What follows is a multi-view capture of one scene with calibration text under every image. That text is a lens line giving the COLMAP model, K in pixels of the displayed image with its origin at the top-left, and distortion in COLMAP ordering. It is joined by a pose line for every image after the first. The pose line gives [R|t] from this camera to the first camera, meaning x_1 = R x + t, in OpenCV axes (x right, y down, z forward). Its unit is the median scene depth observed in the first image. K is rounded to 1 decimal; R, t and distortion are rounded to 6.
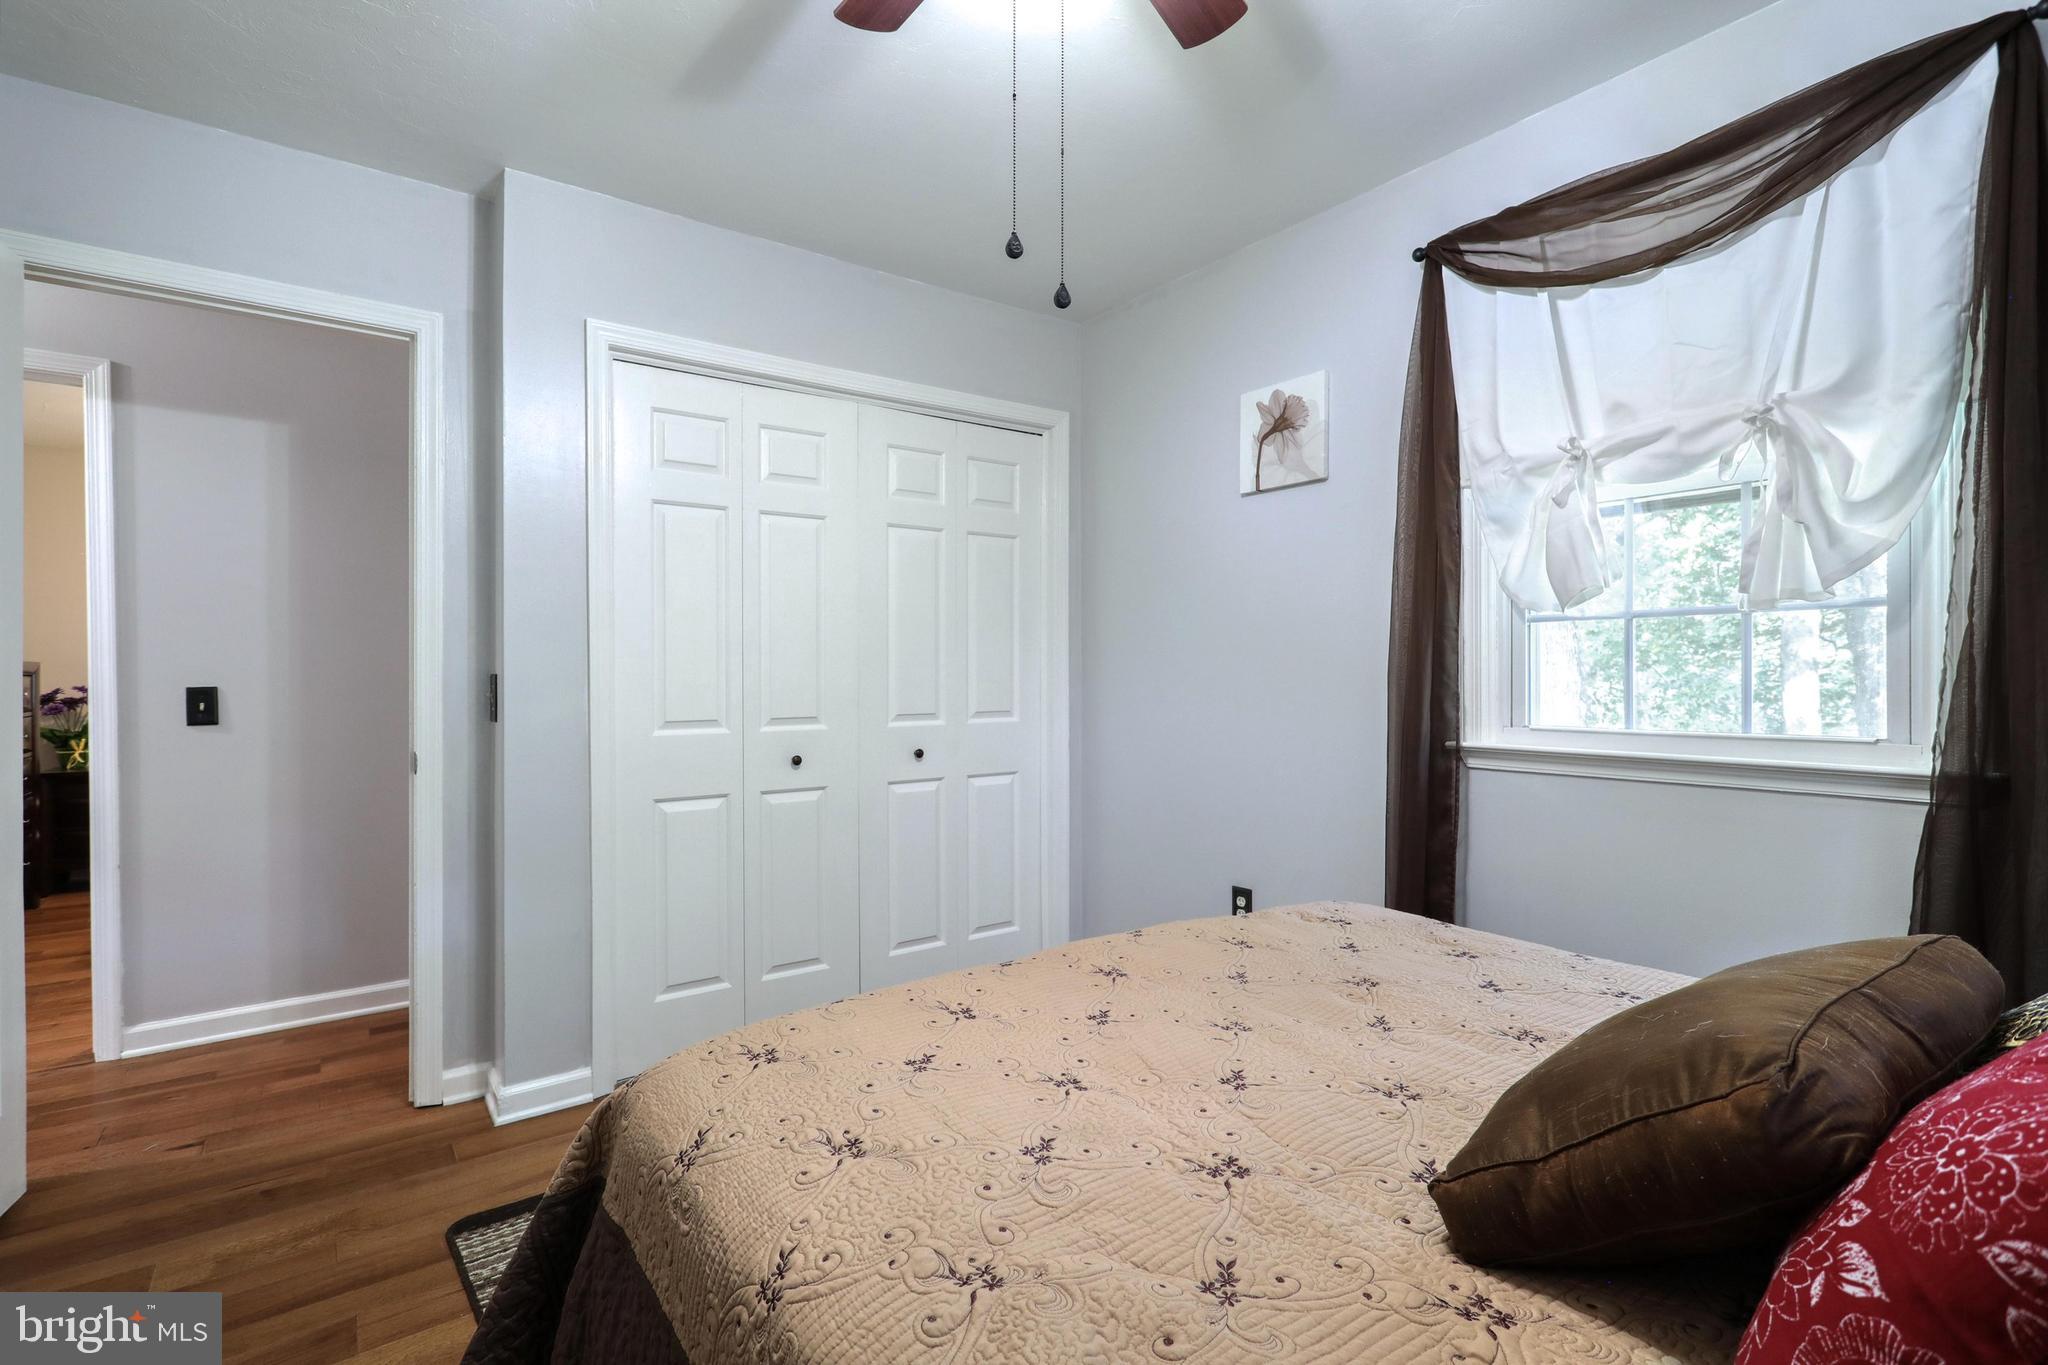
lens RADIAL K [[965.4, 0, 1029.1], [0, 965.4, 678.4], [0, 0, 1]] dist [-0.004247, 0.001965]
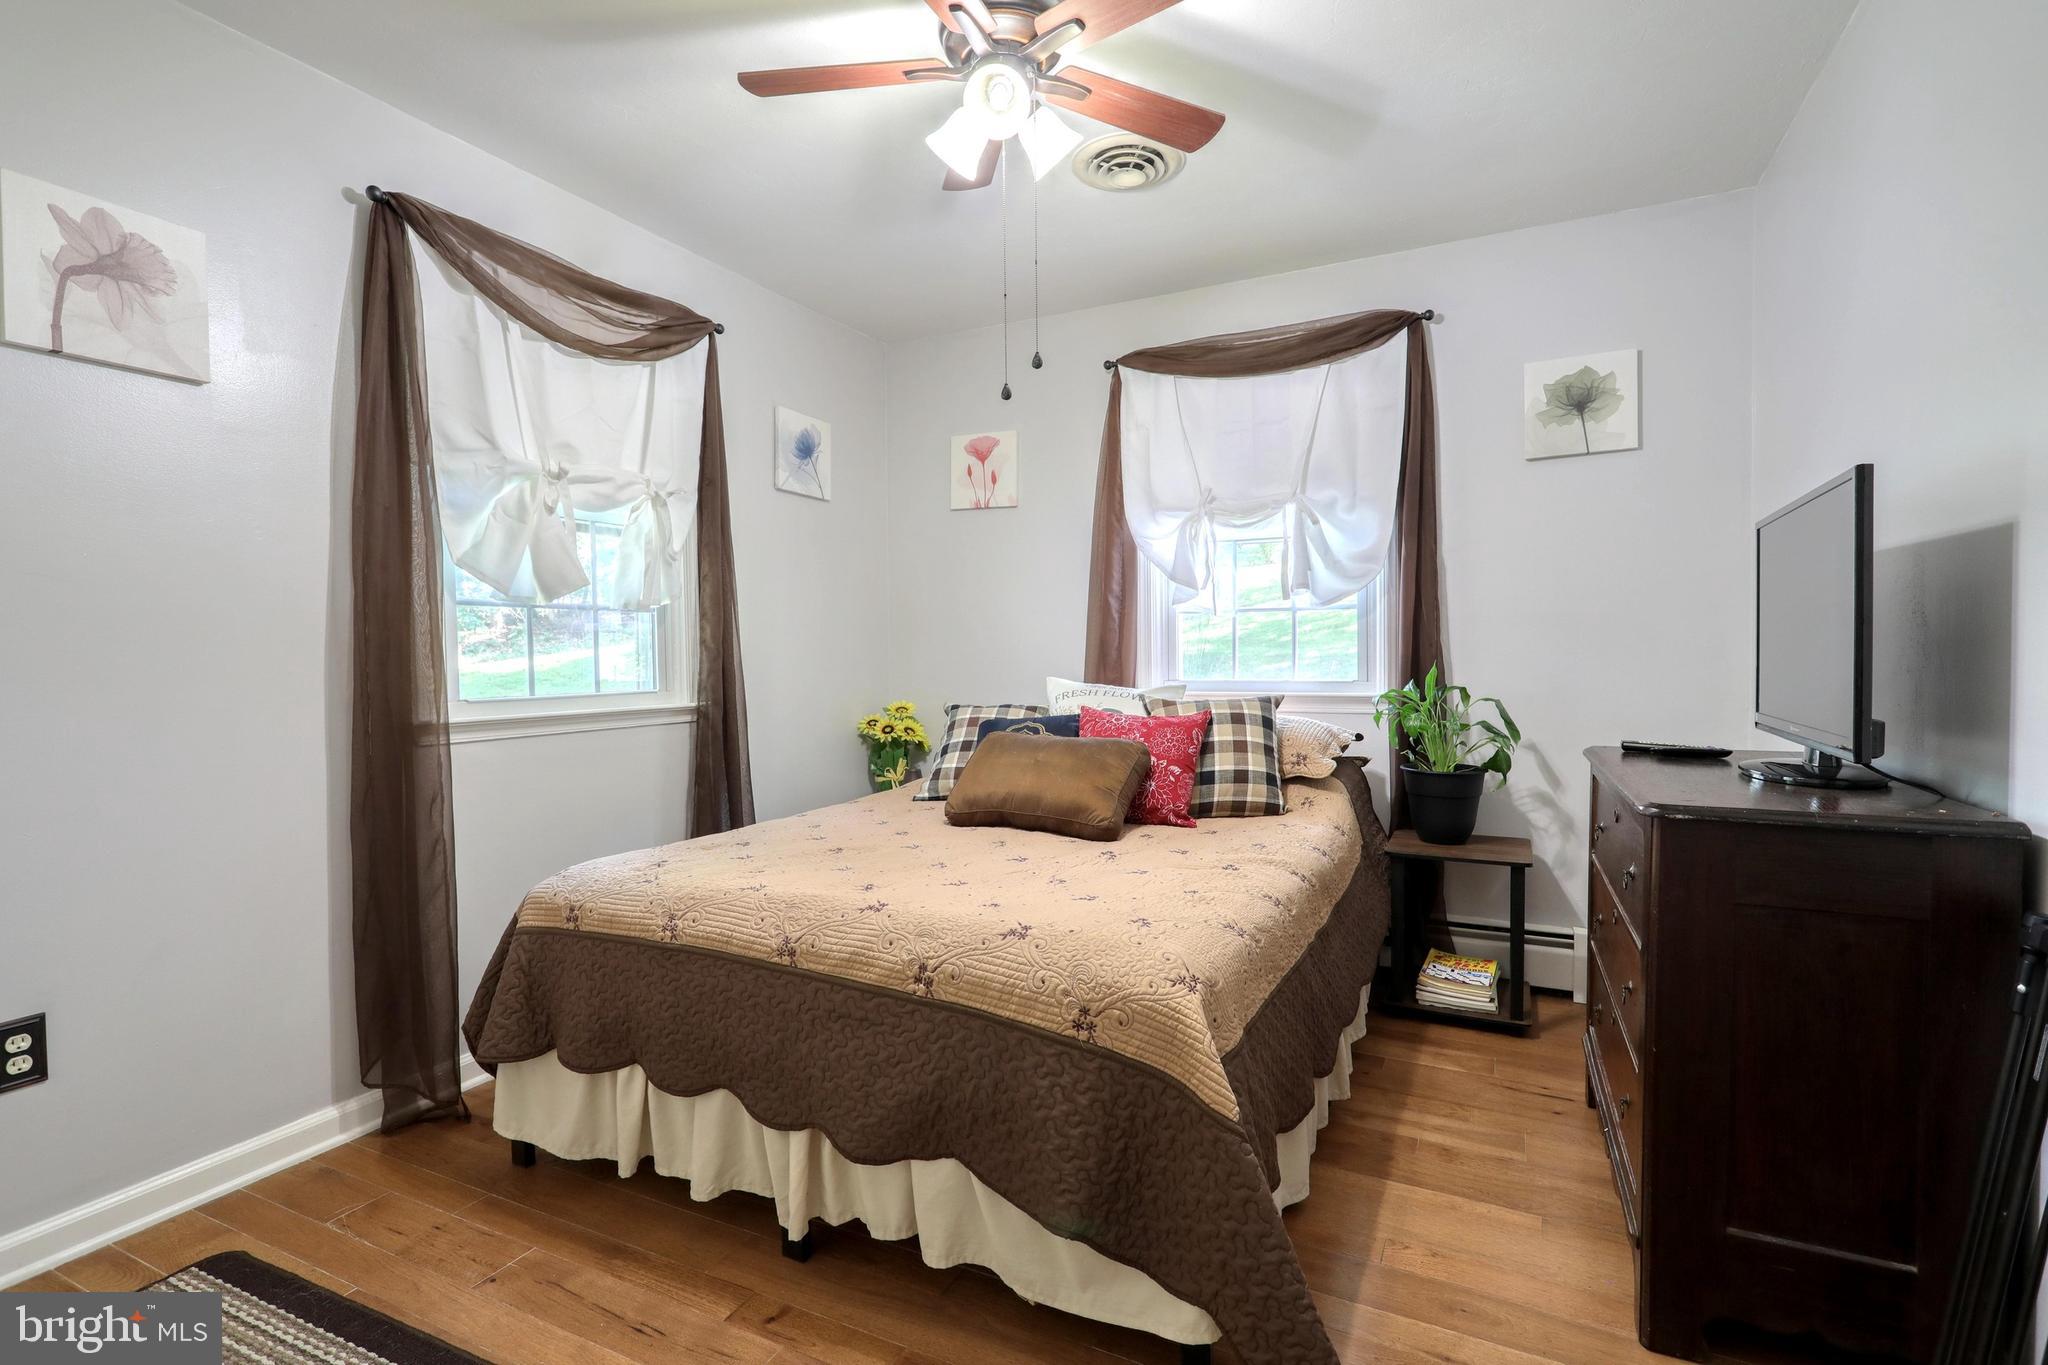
lens RADIAL K [[965.4, 0, 1028.6], [0, 965.4, 684.8], [0, 0, 1]] dist [-0.004247, 0.001965]
pose [[-0.454462, -0.023029, 0.890468, -0.662567], [0.012314, 0.999408, 0.032131, 0.004880], [-0.890681, 0.025567, -0.453910, 0.824774]]
